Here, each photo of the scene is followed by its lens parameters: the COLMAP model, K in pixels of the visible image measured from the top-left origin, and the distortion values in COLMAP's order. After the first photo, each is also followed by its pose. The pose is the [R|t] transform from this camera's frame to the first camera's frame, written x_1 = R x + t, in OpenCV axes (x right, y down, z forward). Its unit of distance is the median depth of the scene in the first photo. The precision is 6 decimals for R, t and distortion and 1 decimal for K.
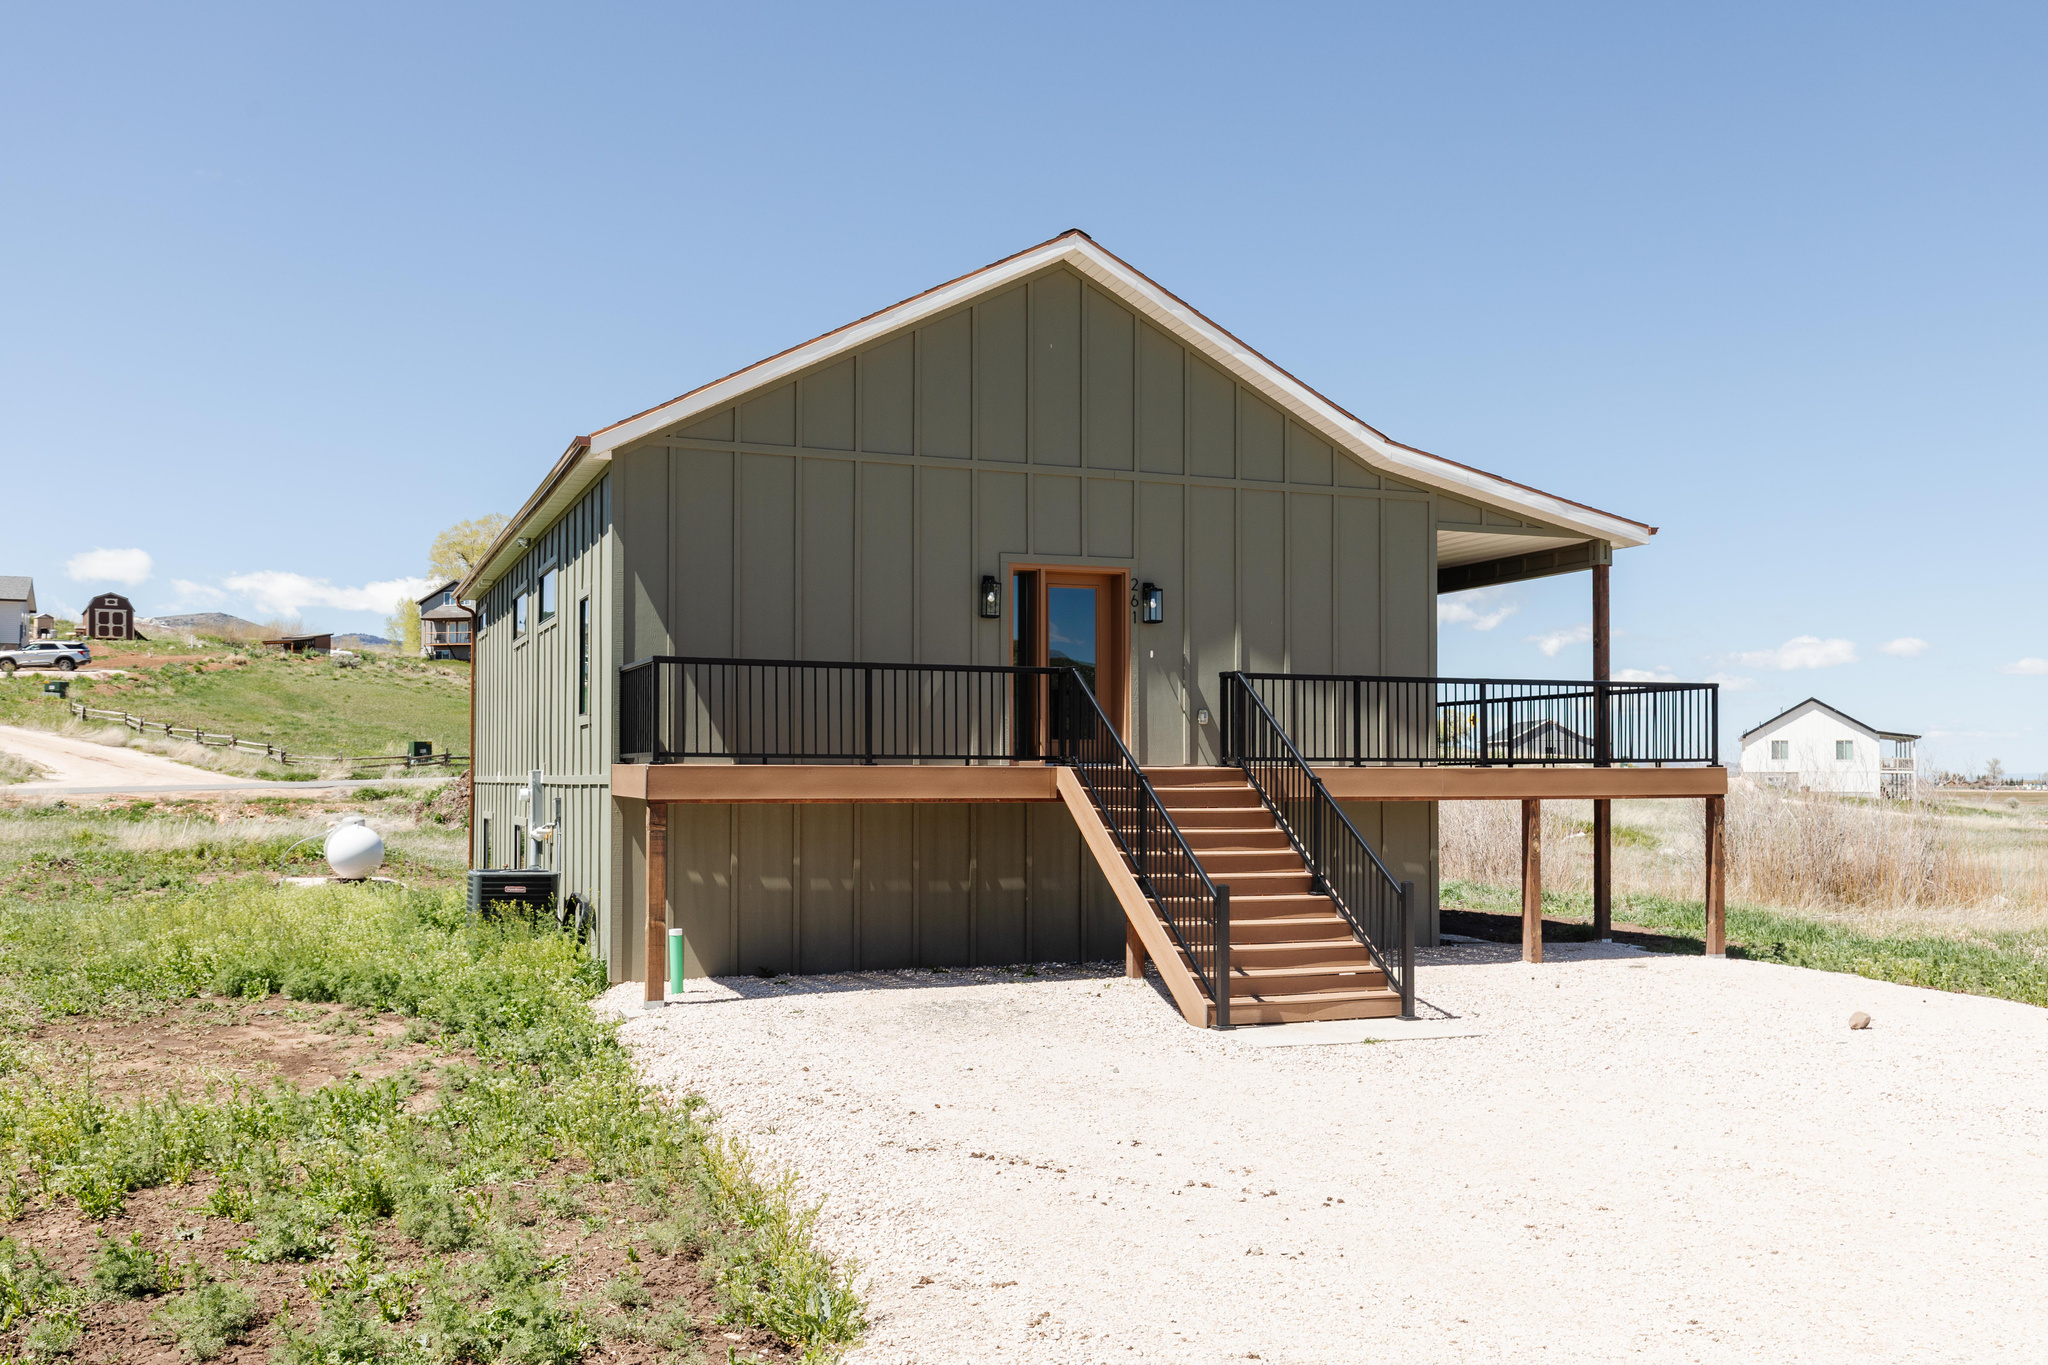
lens RADIAL K [[1773.2, 0, 1045.6], [0, 1773.2, 773.7], [0, 0, 1]] dist [-0.009630, -0.014617]
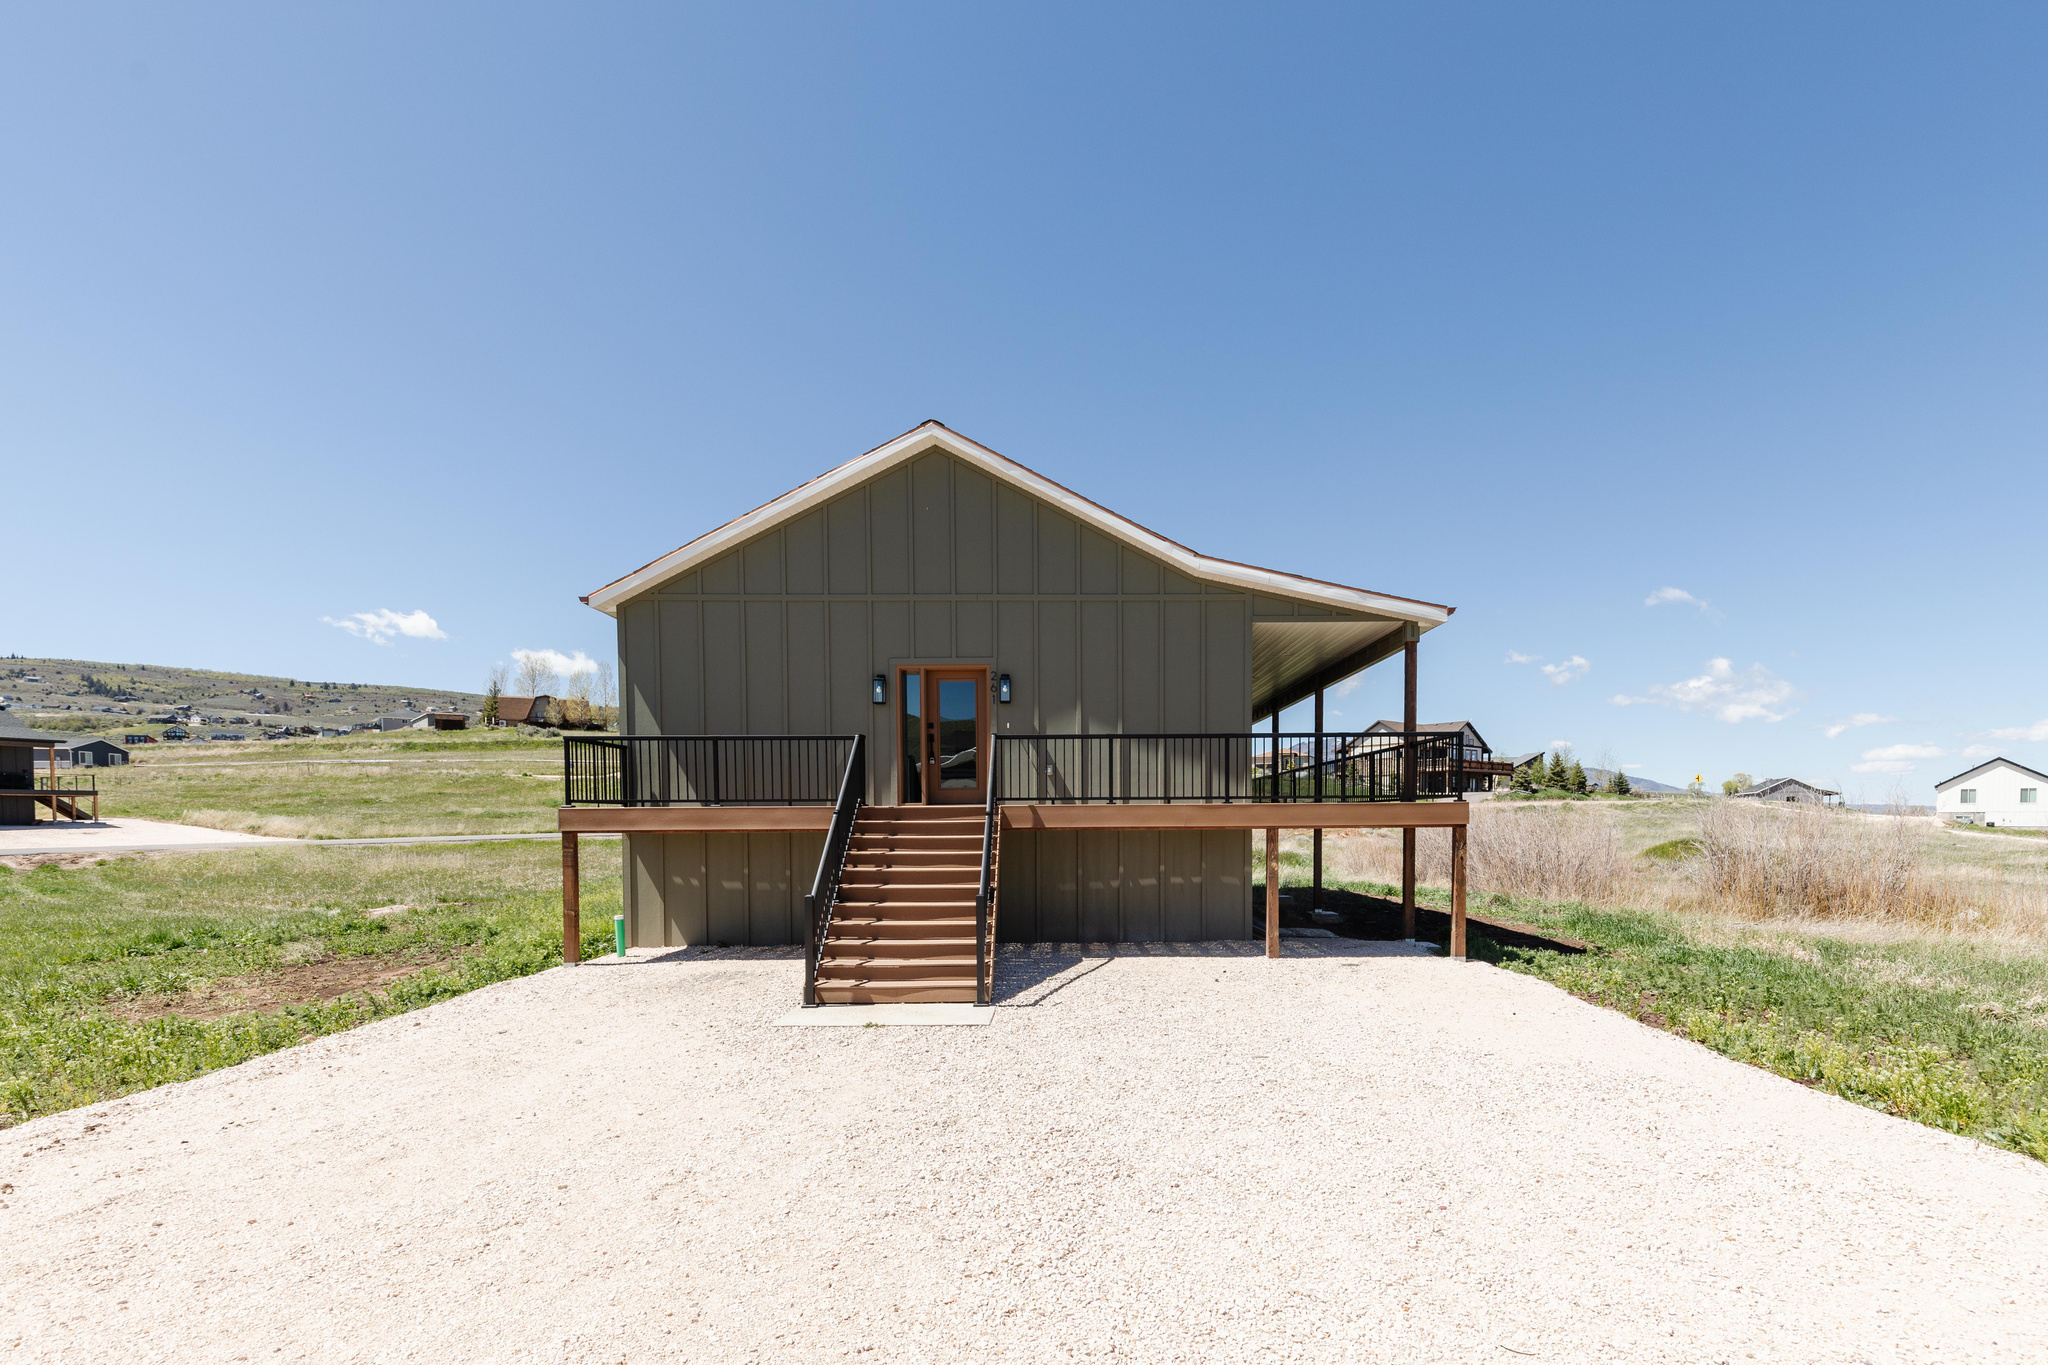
lens RADIAL K [[948.6, 0, 1106.1], [0, 948.6, 873.3], [0, 0, 1]] dist [0.009281, -0.001489]
pose [[0.933524, 0.012970, -0.358279, 0.405829], [0.007467, 0.998425, 0.055601, 0.008035], [0.358436, -0.054580, 0.931957, 0.325434]]
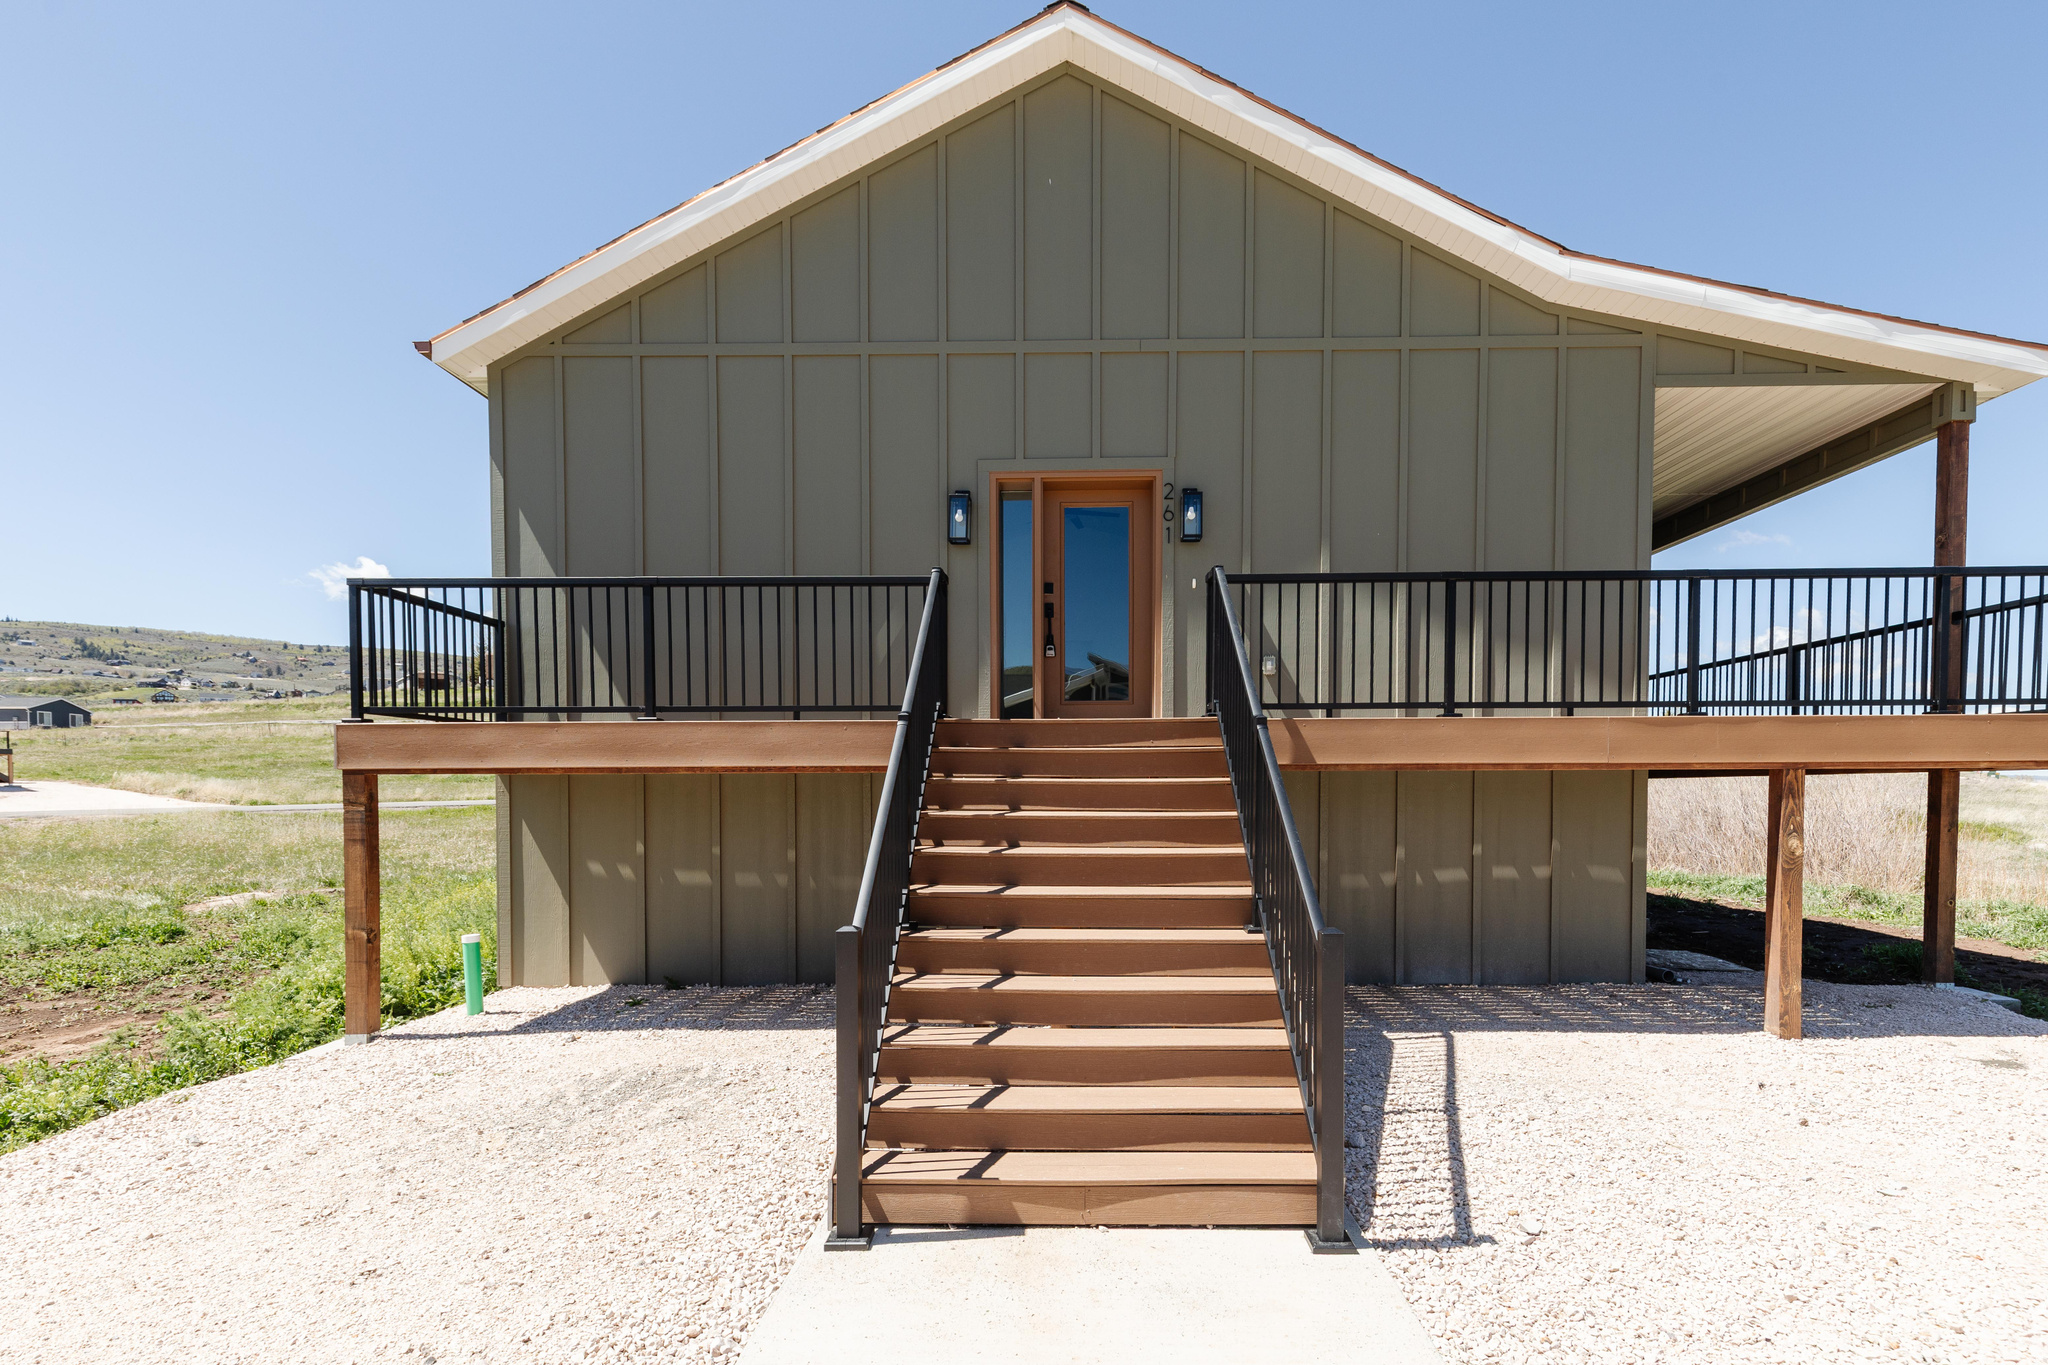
lens RADIAL K [[1009.4, 0, 1081.6], [0, 1009.4, 837.9], [0, 0, 1]] dist [0.007666, -0.000227]
pose [[0.916841, 0.013567, -0.399021, 0.191256], [0.005310, 0.998920, 0.046165, 0.021047], [0.399216, -0.044445, 0.915779, 0.585483]]
